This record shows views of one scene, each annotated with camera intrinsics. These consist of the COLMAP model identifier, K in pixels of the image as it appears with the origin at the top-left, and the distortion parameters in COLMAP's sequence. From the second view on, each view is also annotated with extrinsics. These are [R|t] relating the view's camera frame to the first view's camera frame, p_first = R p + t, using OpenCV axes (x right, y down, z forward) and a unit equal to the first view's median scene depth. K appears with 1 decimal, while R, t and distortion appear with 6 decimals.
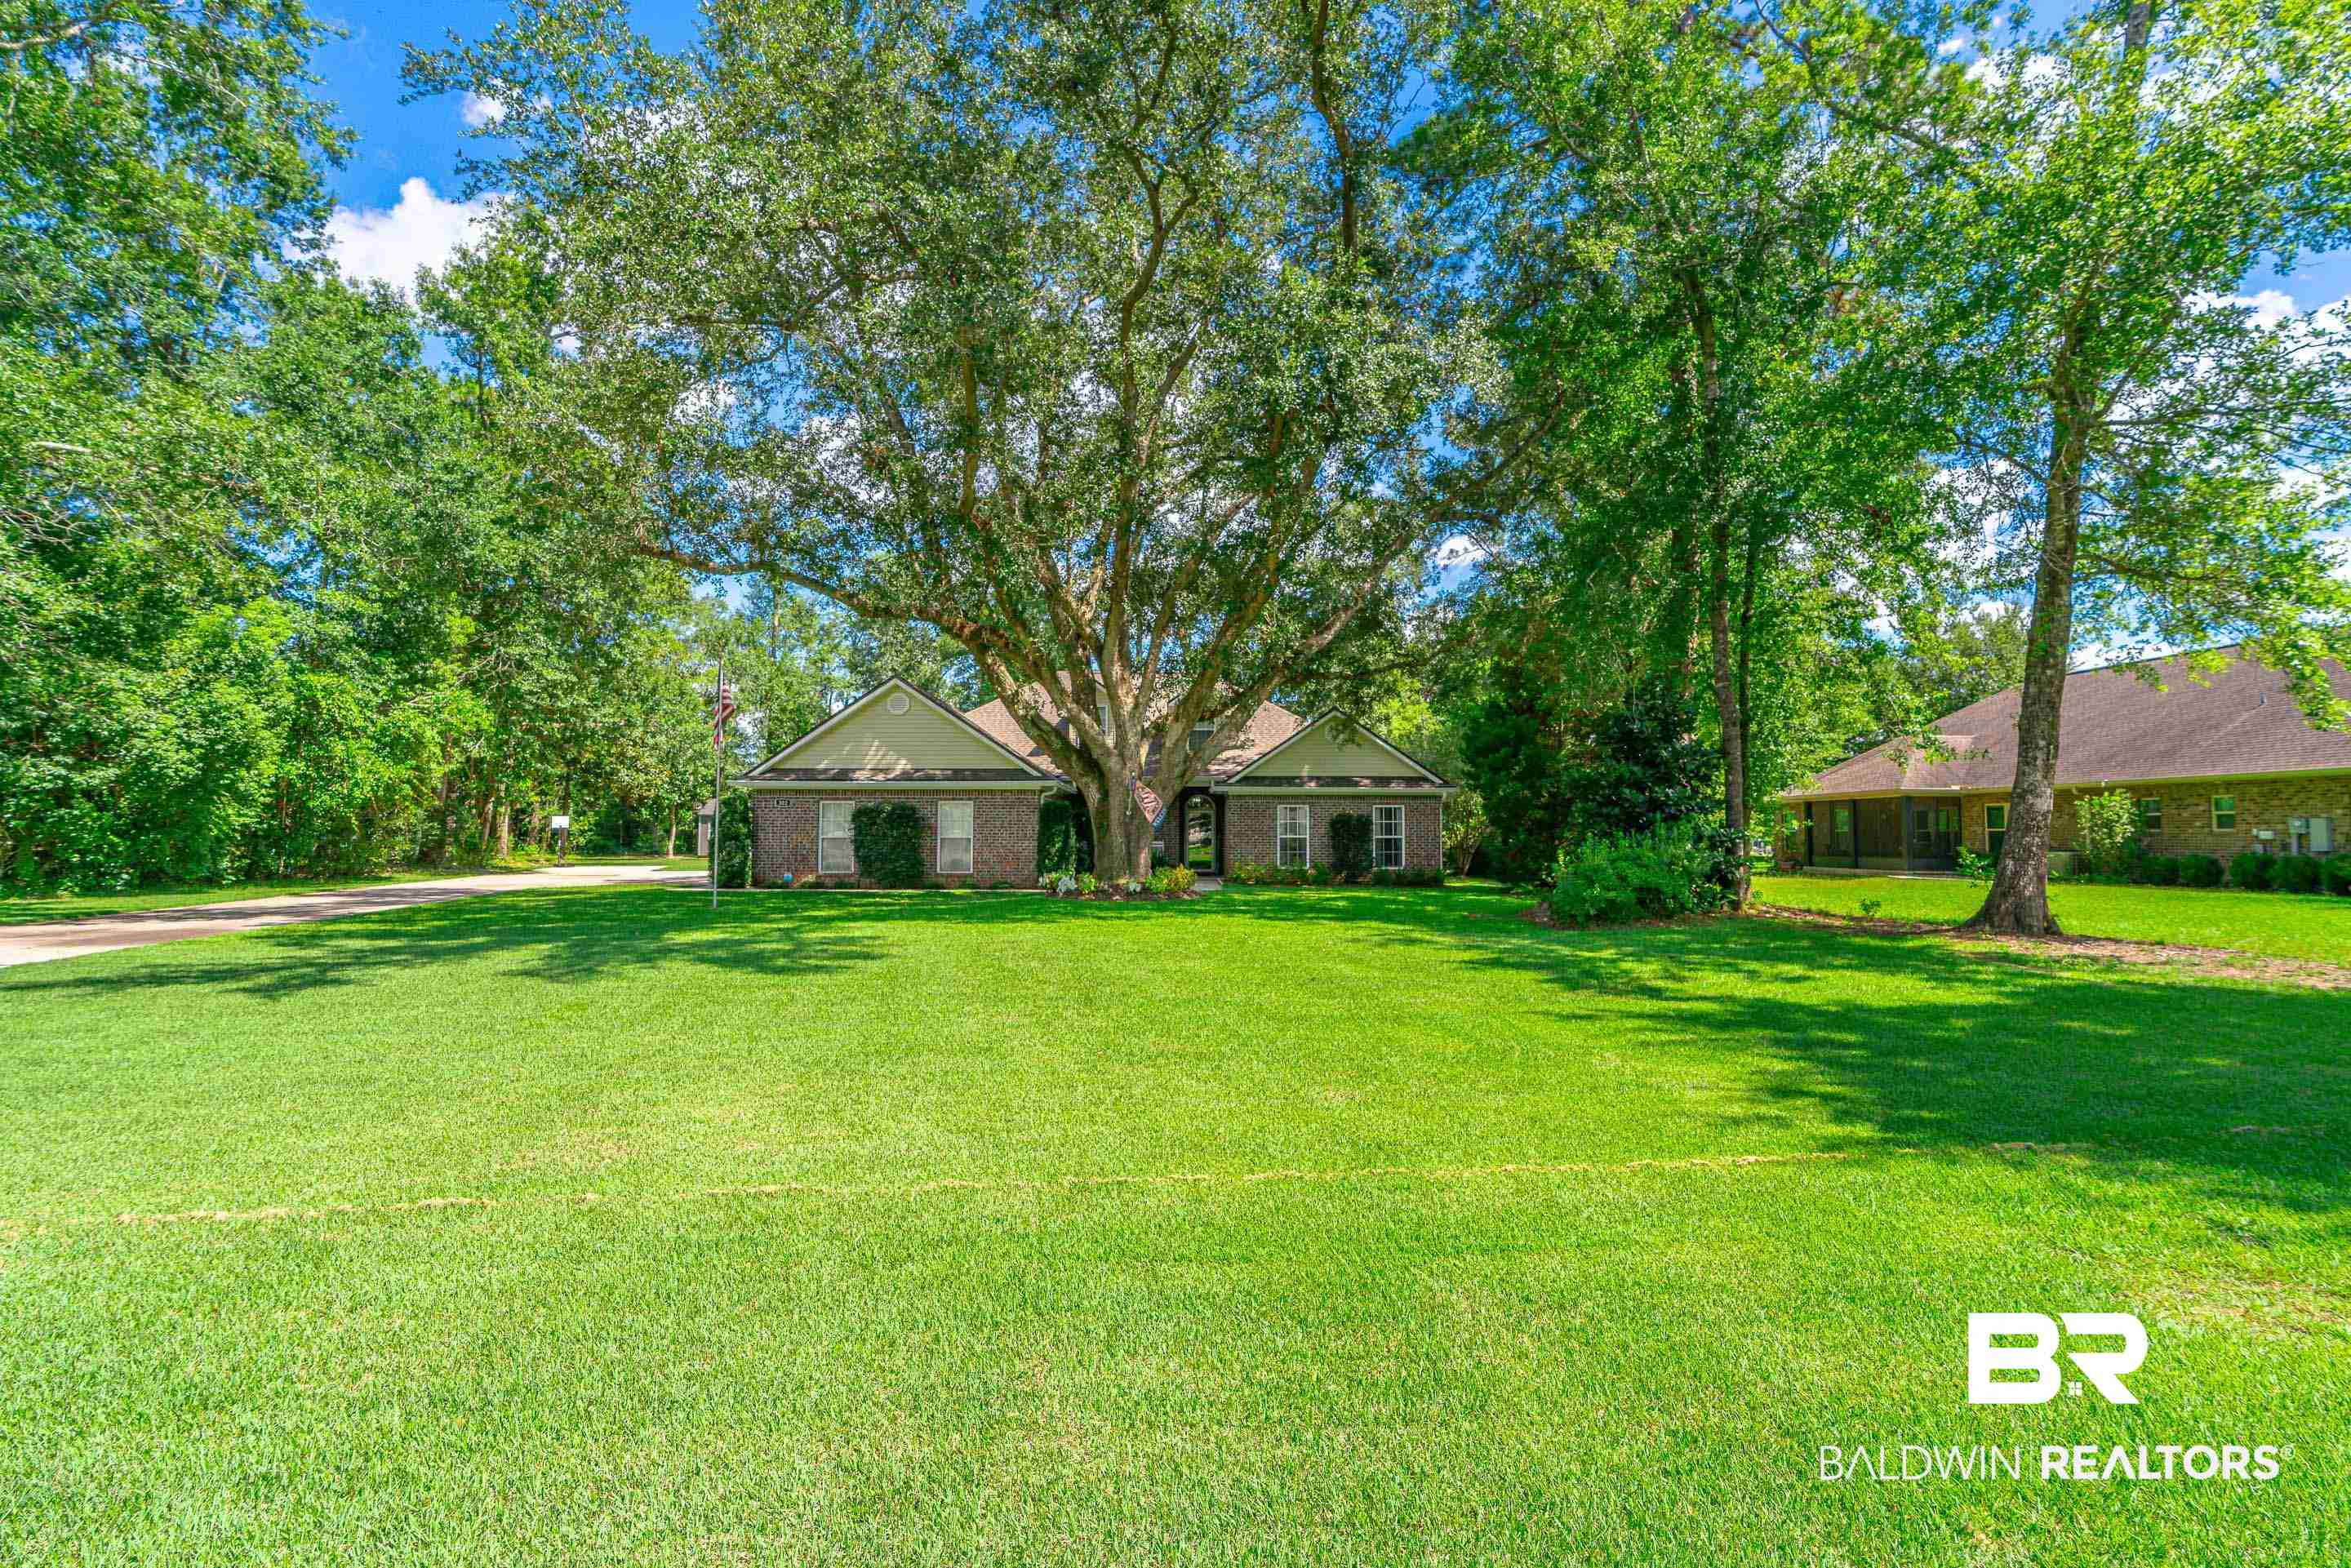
lens RADIAL K [[1045.6, 0, 1175.5], [0, 1045.6, 784.0], [0, 0, 1]] dist [-0.003712, 0.000190]
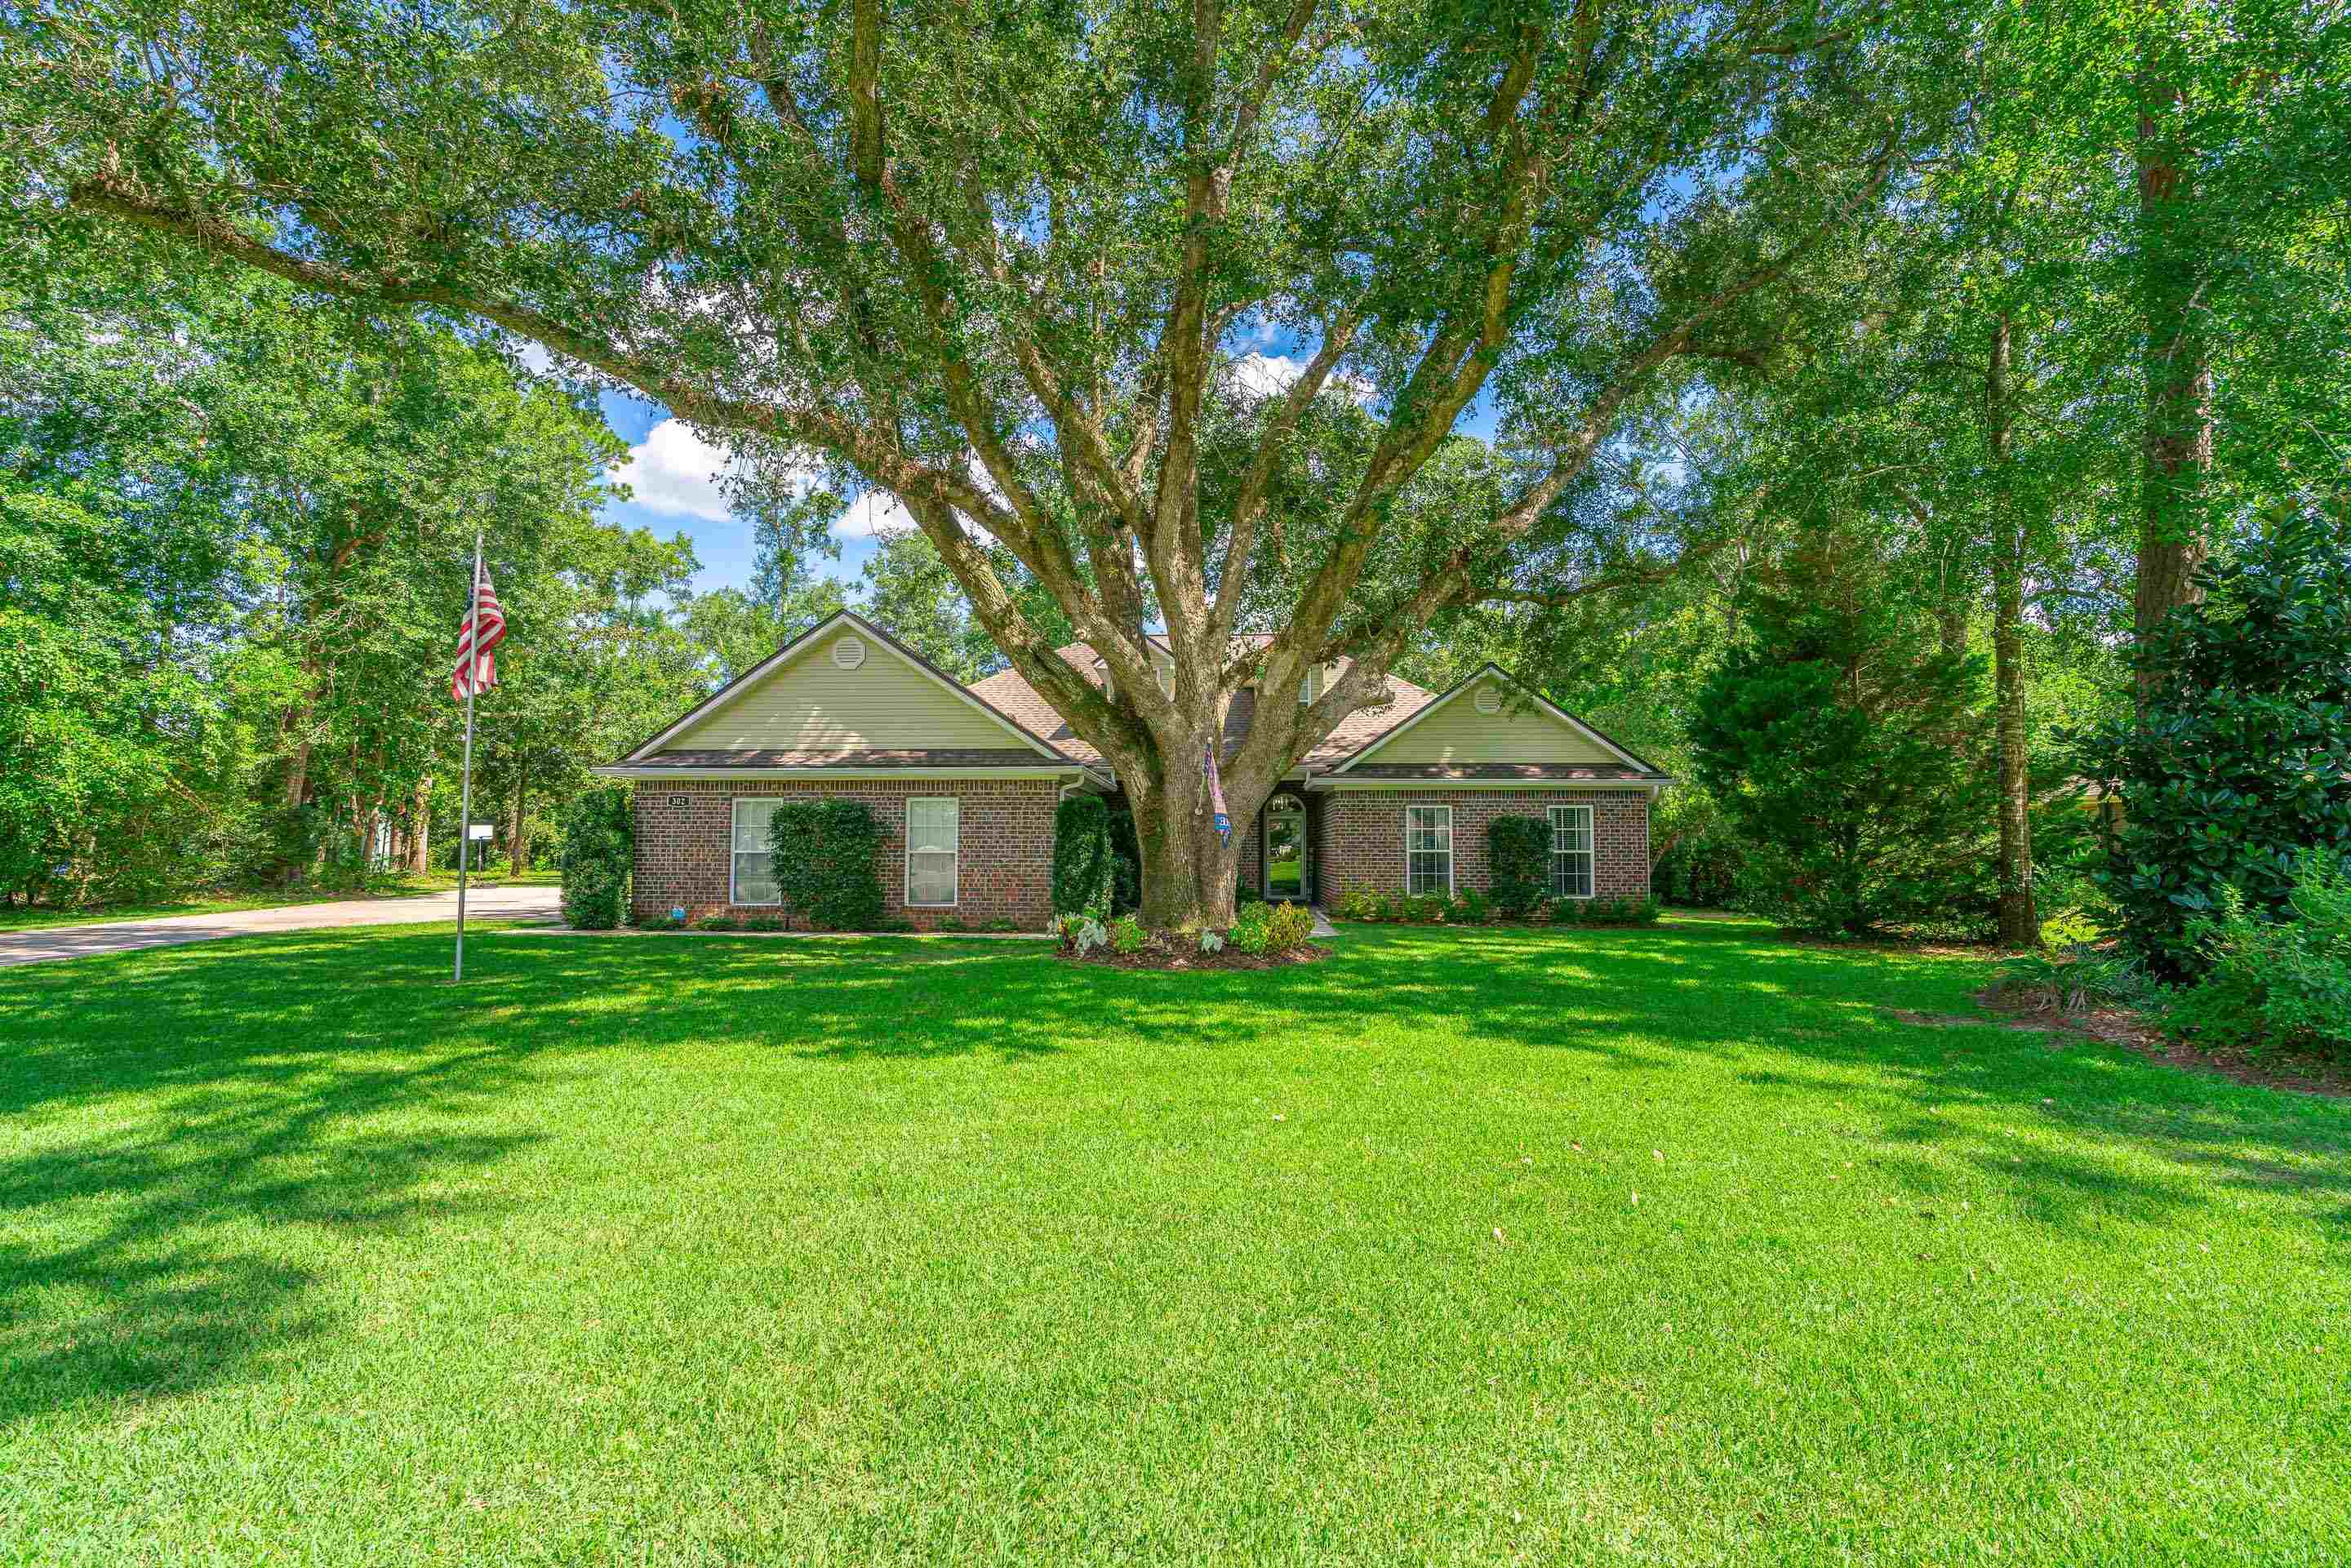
lens RADIAL K [[1045.6, 0, 1175.5], [0, 1045.6, 784.0], [0, 0, 1]] dist [-0.003712, 0.000190]
pose [[0.998819, -0.003447, -0.048469, -0.024267], [0.002838, 0.999916, -0.012628, 0.016571], [0.048508, 0.012476, 0.998745, 0.345713]]
